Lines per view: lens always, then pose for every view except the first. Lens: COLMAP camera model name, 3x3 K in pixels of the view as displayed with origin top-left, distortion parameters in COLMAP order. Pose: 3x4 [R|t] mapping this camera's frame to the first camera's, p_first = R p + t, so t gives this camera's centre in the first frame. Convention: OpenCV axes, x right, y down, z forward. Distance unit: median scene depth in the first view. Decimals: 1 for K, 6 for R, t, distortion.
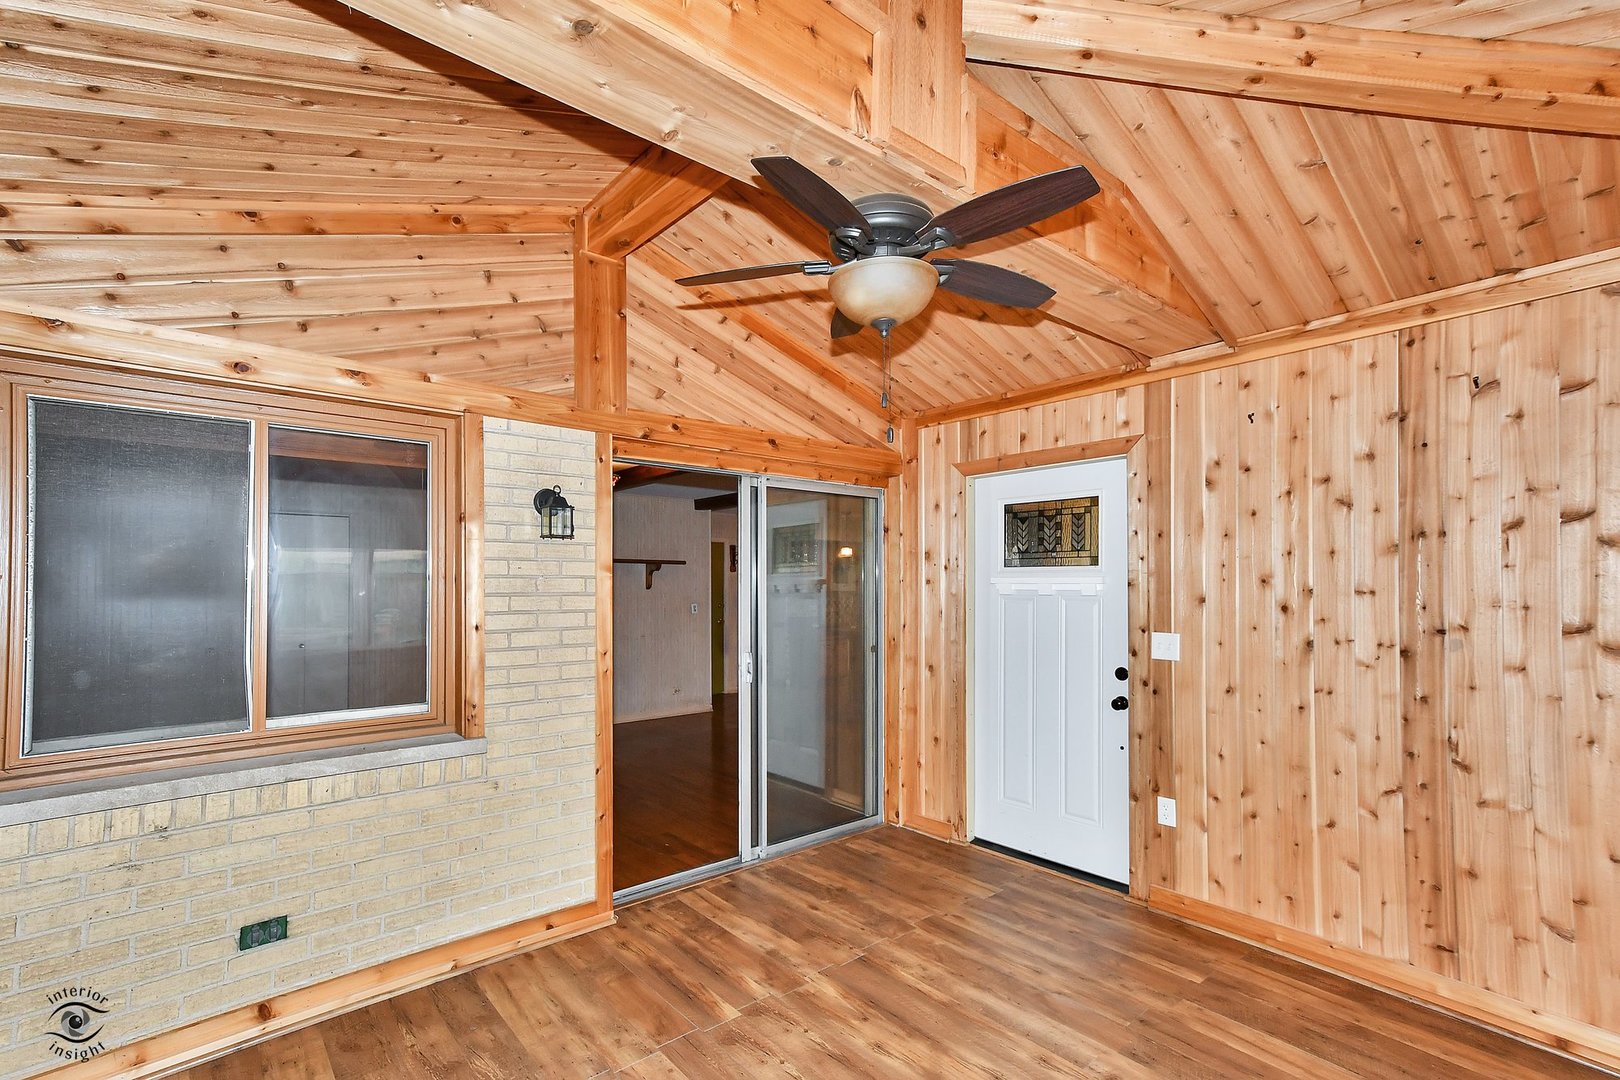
lens RADIAL K [[730.5, 0, 814.9], [0, 730.5, 591.0], [0, 0, 1]] dist [0.009601, -0.000075]
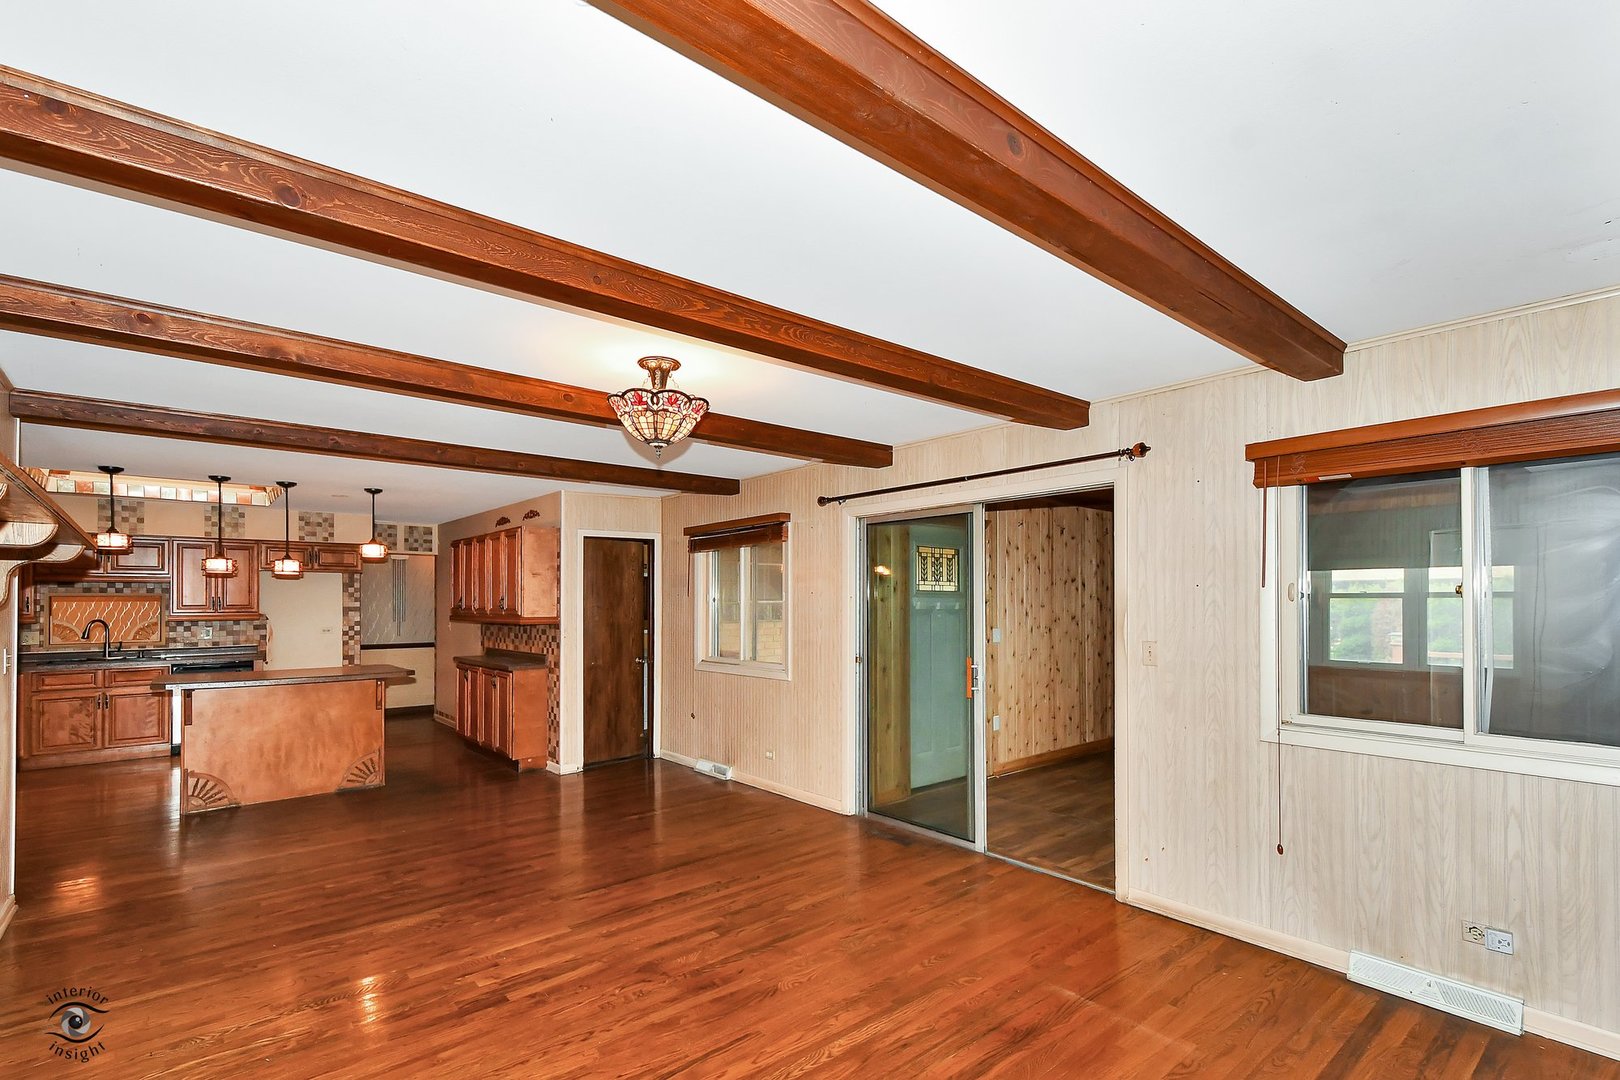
lens RADIAL K [[730.5, 0, 814.9], [0, 730.5, 591.0], [0, 0, 1]] dist [0.009601, -0.000075]
pose [[-0.018719, 0.015826, 0.999700, -1.573239], [0.007965, 0.999845, -0.015679, -0.015035], [-0.999793, 0.007669, -0.018842, 1.697560]]
